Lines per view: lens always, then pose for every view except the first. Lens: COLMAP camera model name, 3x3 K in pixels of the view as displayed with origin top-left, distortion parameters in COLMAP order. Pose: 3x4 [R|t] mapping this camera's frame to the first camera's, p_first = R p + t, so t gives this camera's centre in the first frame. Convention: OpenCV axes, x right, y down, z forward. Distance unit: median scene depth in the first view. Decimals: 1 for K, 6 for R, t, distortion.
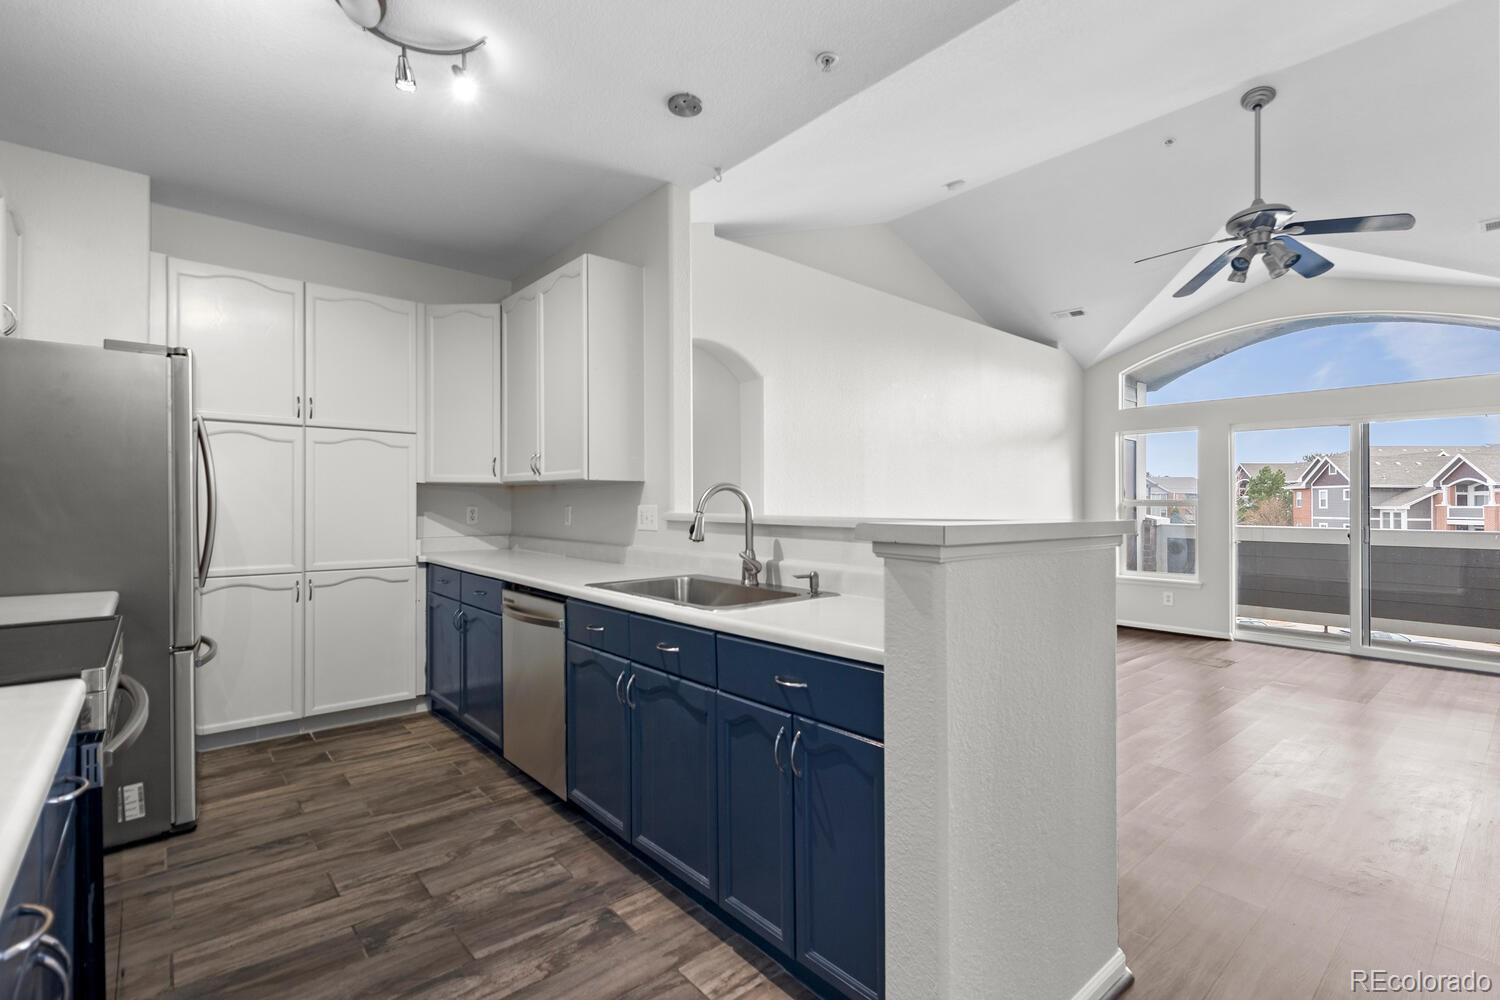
lens RADIAL K [[677.7, 0, 750.0], [0, 677.7, 500.0], [0, 0, 1]] dist [0.003411, 0.000206]
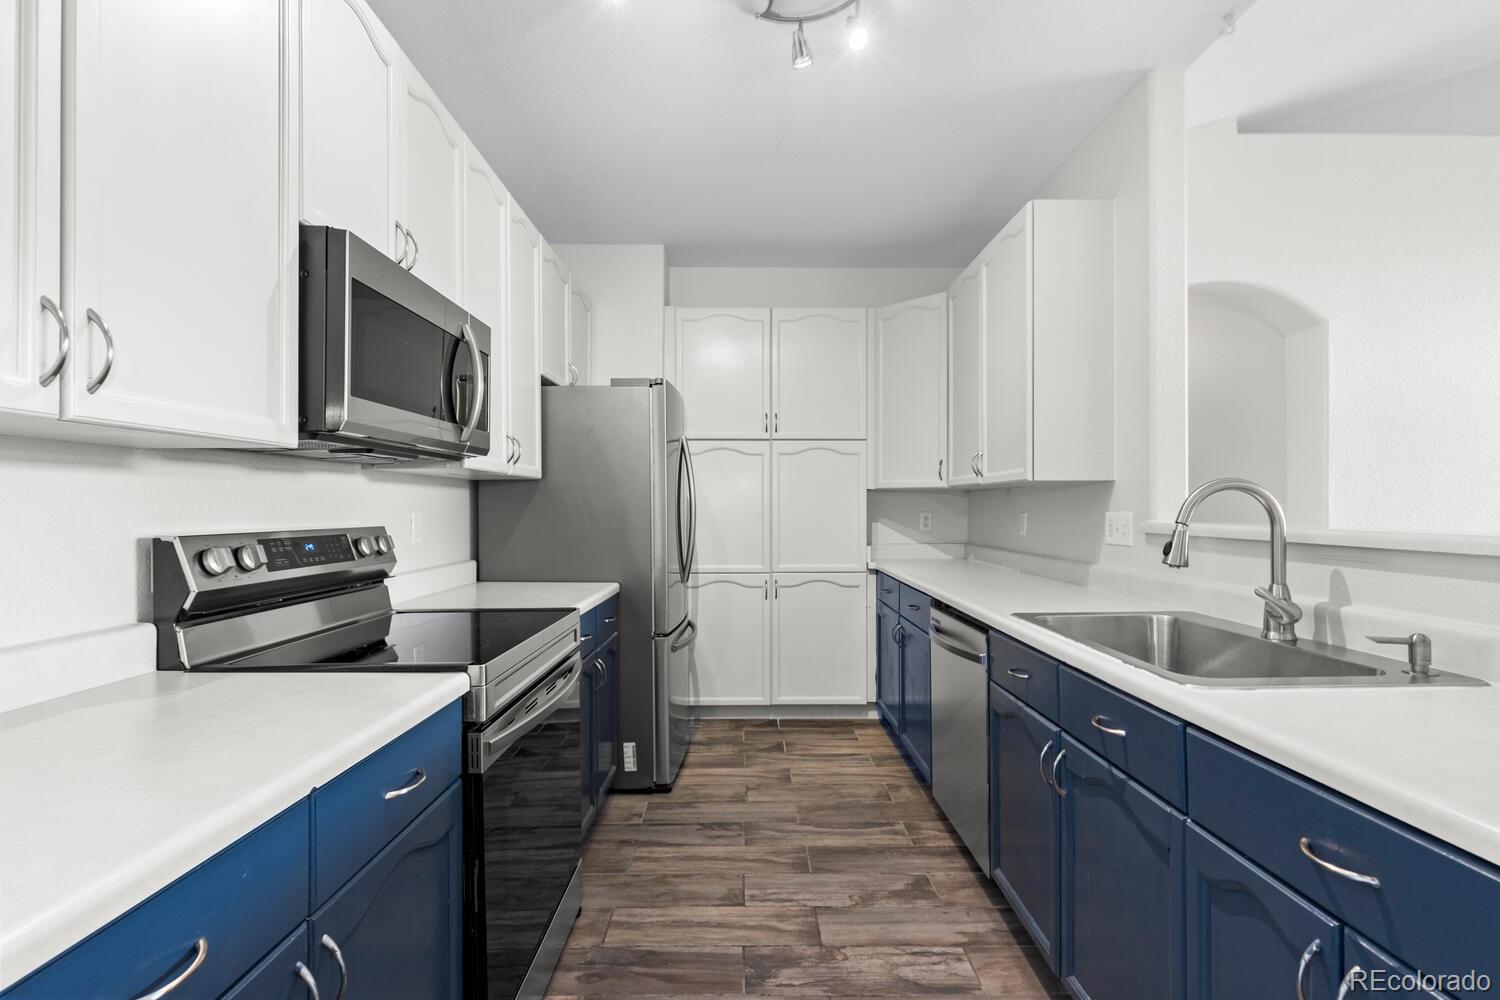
lens RADIAL K [[669.5, 0, 751.3], [0, 669.5, 514.5], [0, 0, 1]] dist [-0.002502, -0.000141]
pose [[0.756720, 0.002279, -0.653735, 0.034808], [0.007566, 0.999896, 0.012243, -0.002362], [0.653695, -0.014211, 0.756624, 0.213704]]
